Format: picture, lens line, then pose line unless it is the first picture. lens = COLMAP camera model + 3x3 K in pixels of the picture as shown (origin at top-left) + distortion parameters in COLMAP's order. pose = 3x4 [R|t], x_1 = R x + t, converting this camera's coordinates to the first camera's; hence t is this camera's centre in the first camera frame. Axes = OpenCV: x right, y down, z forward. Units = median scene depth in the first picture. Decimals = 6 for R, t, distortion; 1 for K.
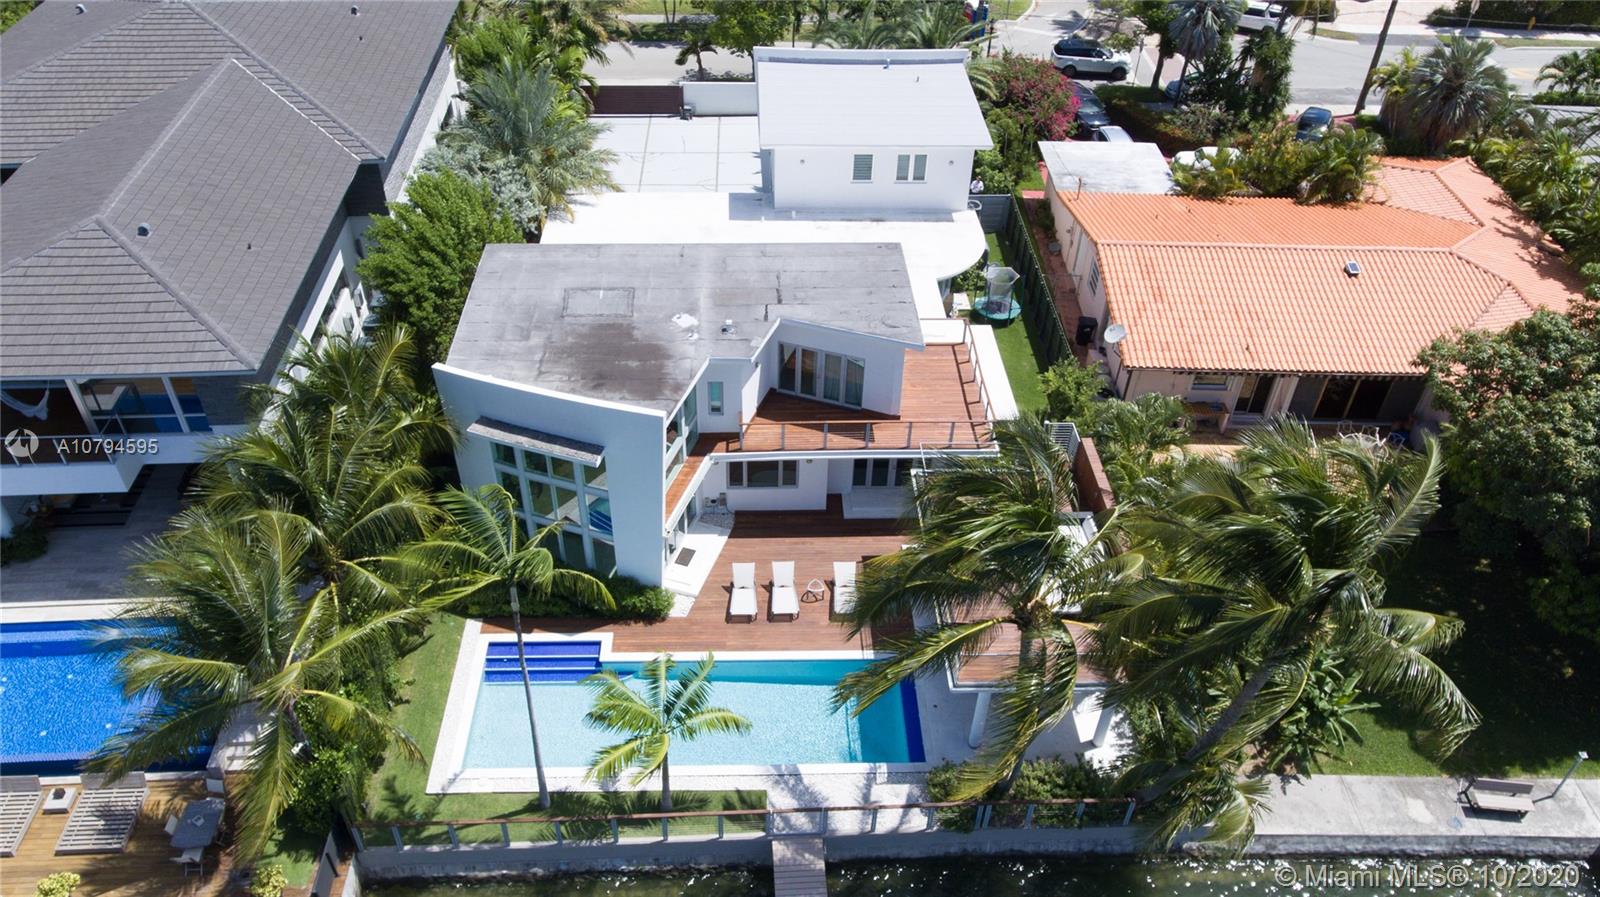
lens RADIAL K [[1223.5, 0, 800.0], [0, 1223.5, 448.5], [0, 0, 1]] dist [0.002953, 0.004346]
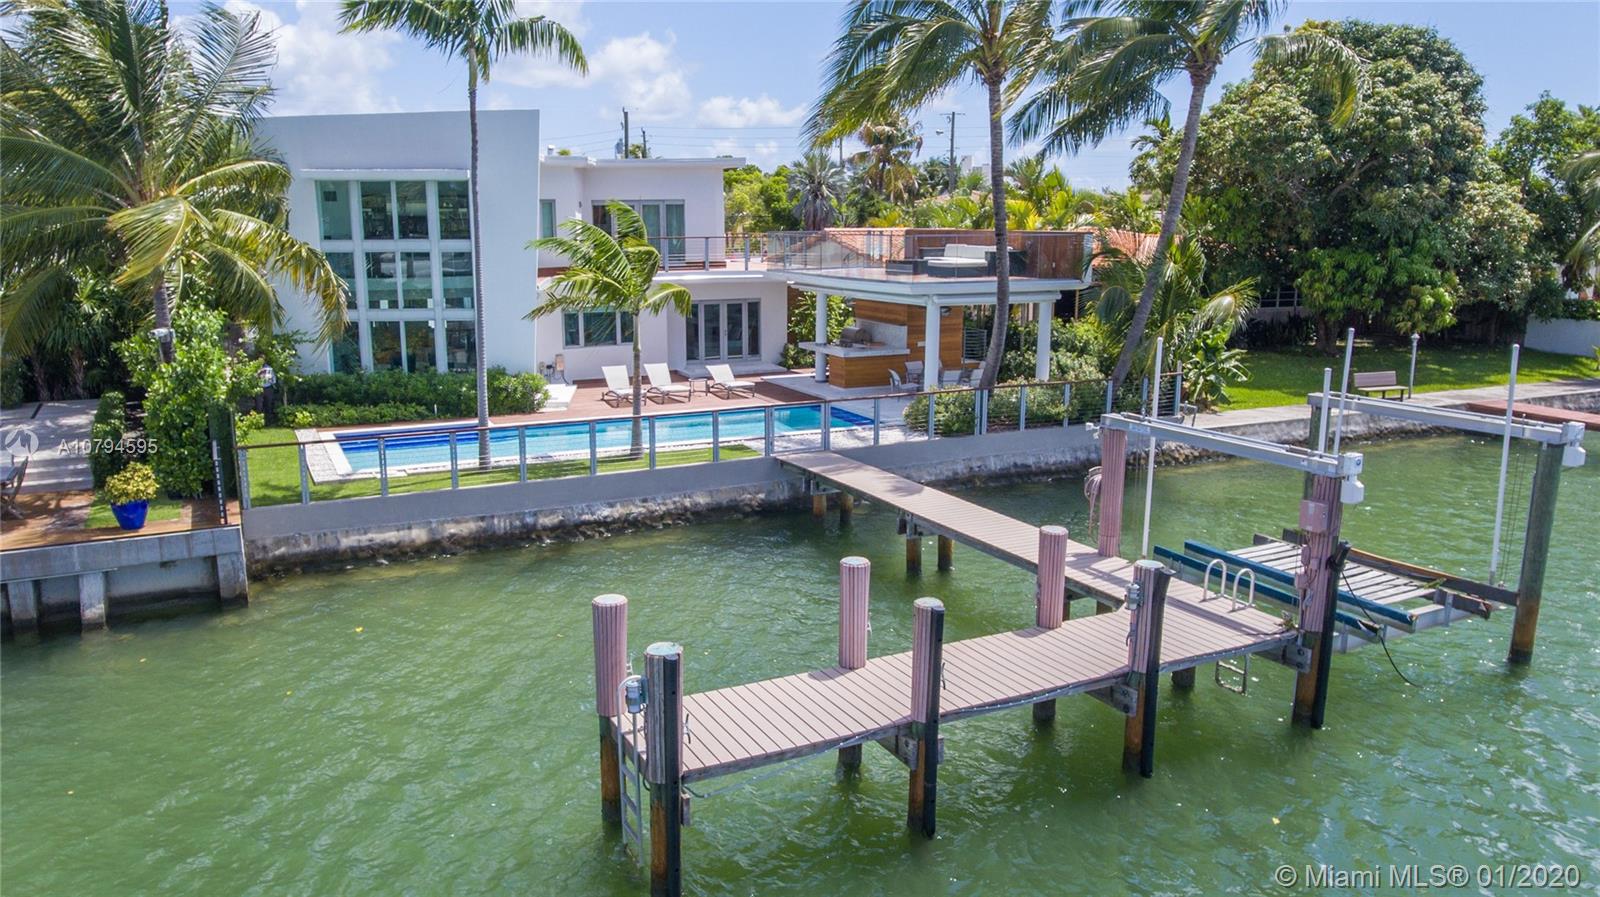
lens RADIAL K [[1223.5, 0, 800.0], [0, 1223.5, 448.5], [0, 0, 1]] dist [0.002953, 0.004346]
pose [[0.916566, -0.106872, 0.385338, -0.277515], [0.277404, 0.863986, -0.420209, 0.568425], [-0.288018, 0.492044, 0.821546, 0.259896]]
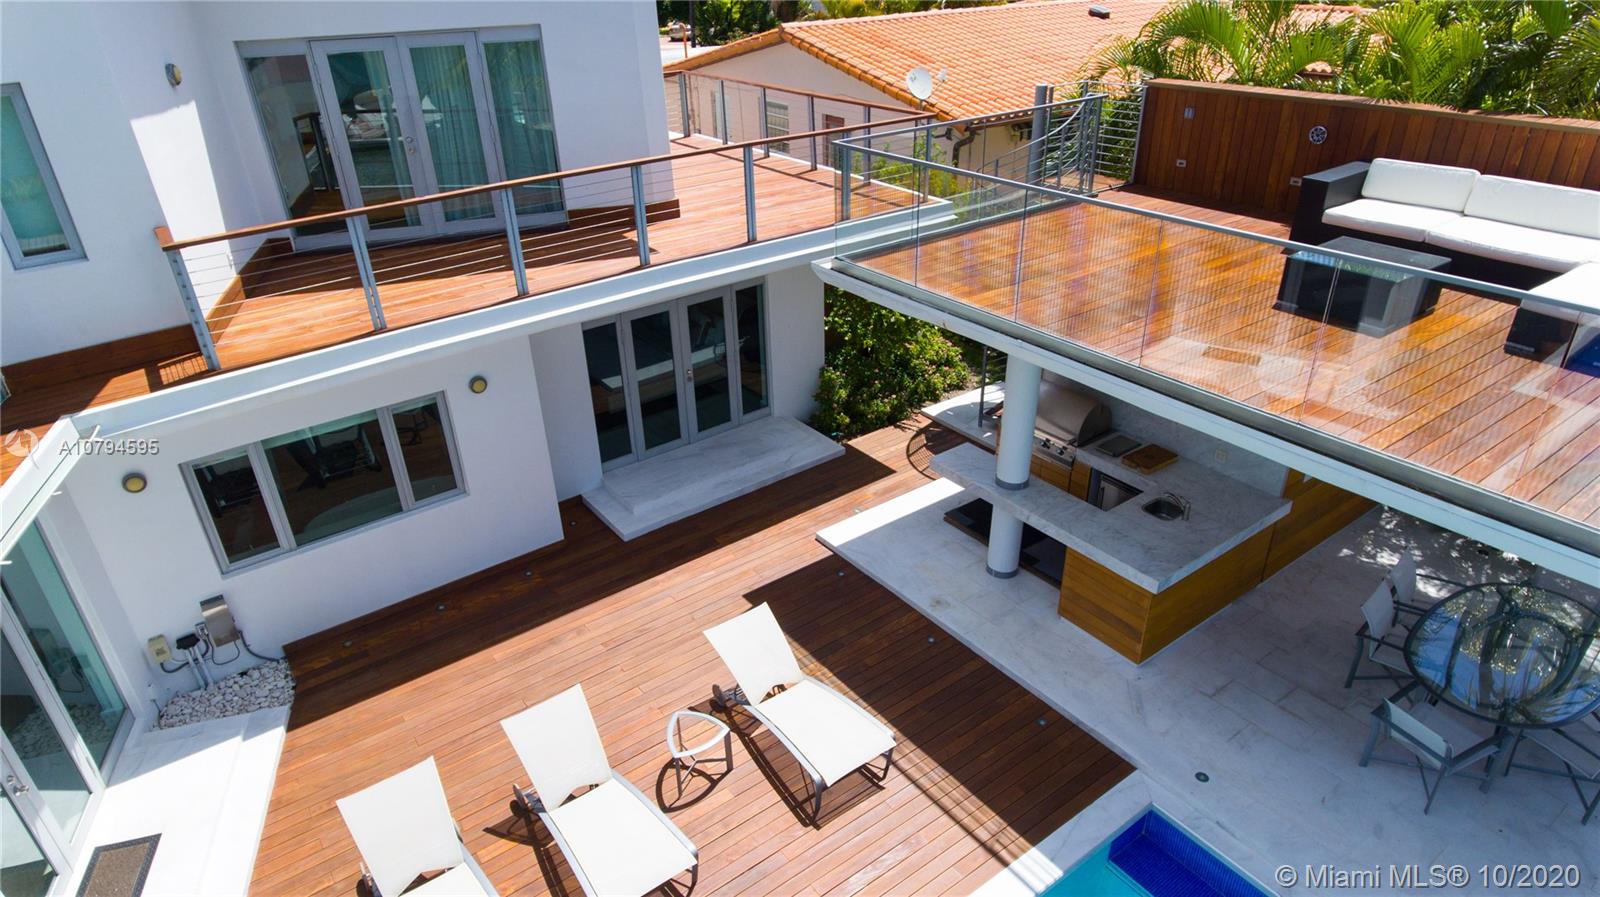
lens RADIAL K [[972.1, 0, 800.0], [0, 972.1, 448.5], [0, 0, 1]] dist [0.004128, 0.001547]
pose [[0.827731, -0.310608, 0.467316, -0.048834], [0.394340, 0.914483, -0.090648, 0.085249], [-0.399196, 0.259314, 0.879431, 0.798562]]
